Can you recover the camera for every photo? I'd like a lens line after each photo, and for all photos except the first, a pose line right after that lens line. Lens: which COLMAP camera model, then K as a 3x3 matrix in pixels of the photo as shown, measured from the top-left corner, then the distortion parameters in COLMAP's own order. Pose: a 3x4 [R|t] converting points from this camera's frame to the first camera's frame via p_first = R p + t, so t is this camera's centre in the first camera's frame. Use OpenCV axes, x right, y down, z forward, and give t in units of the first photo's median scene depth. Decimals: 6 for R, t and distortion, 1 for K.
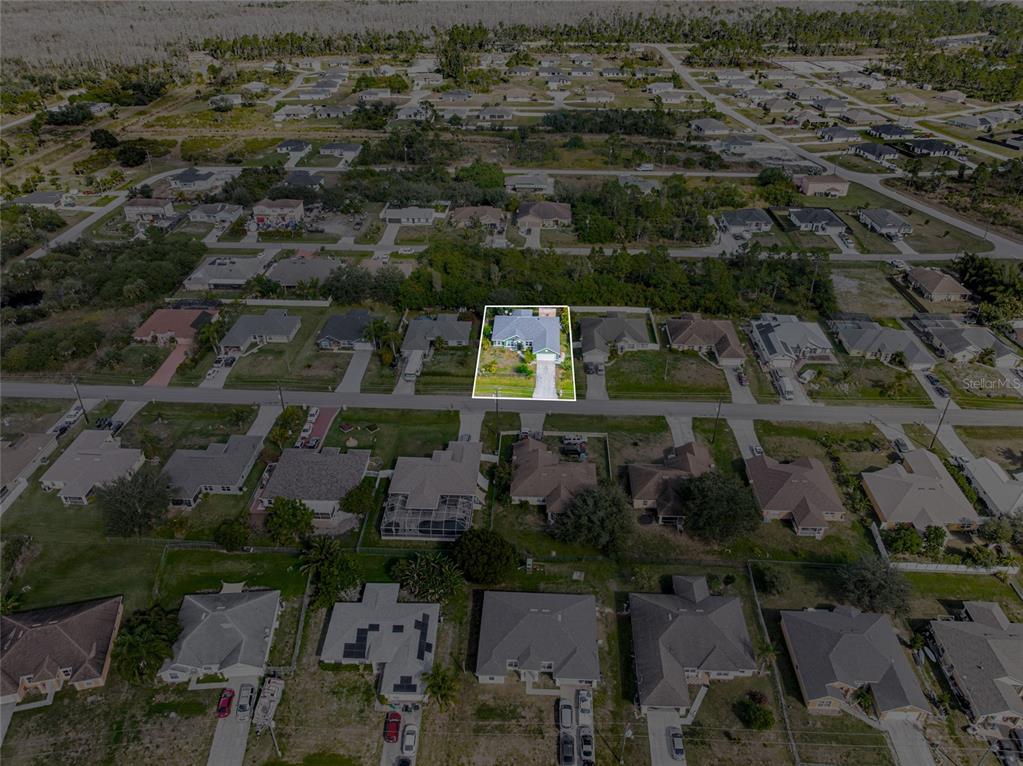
lens RADIAL K [[719.2, 0, 511.5], [0, 719.2, 383.0], [0, 0, 1]] dist [-0.043155, -0.000137]
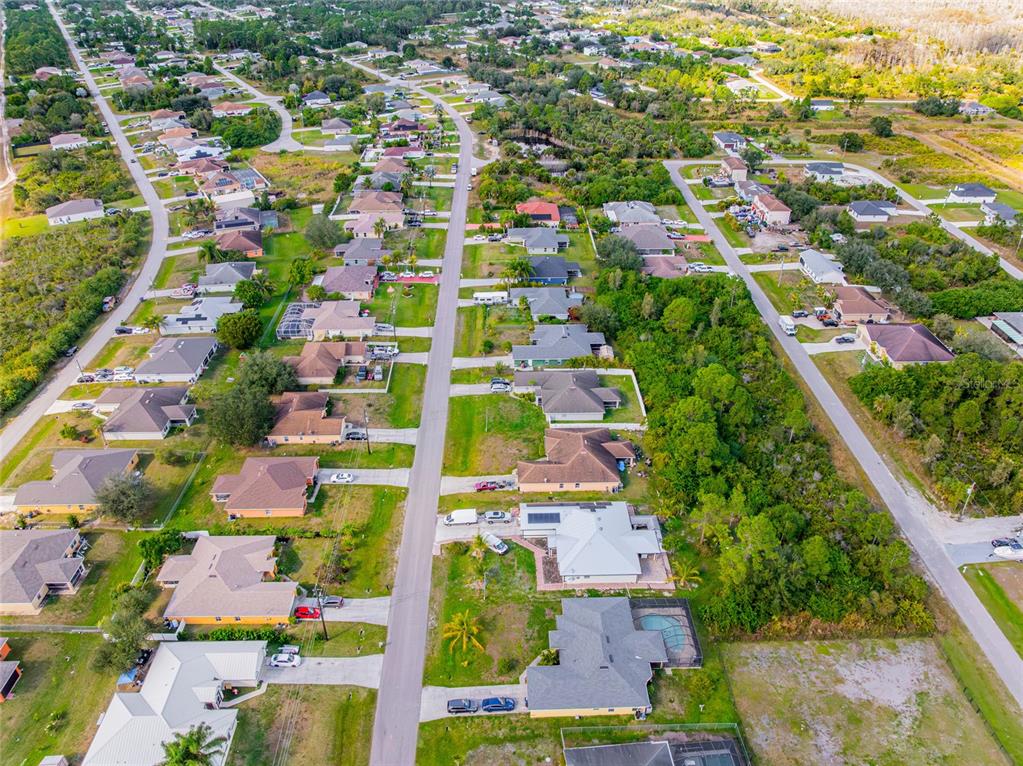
lens RADIAL K [[719.2, 0, 511.5], [0, 719.2, 383.0], [0, 0, 1]] dist [-0.043155, -0.000137]
pose [[0.072261, 0.546950, -0.834041, 0.943248], [-0.541252, 0.723889, 0.427821, -0.455517], [0.837749, 0.420512, 0.348347, 0.692467]]
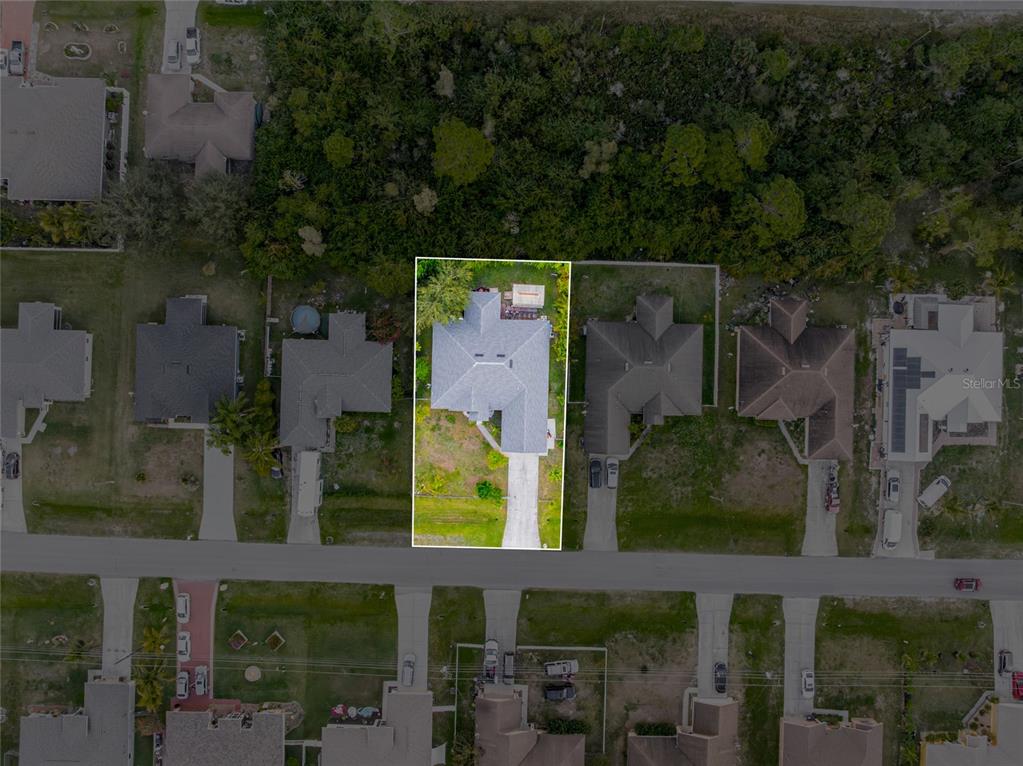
lens RADIAL K [[719.2, 0, 511.5], [0, 719.2, 383.0], [0, 0, 1]] dist [-0.043155, -0.000137]
pose [[0.999643, -0.026364, 0.004365, 0.038030], [0.010943, 0.552854, 0.833206, -0.594600], [-0.024380, -0.832861, 0.552945, 0.743764]]
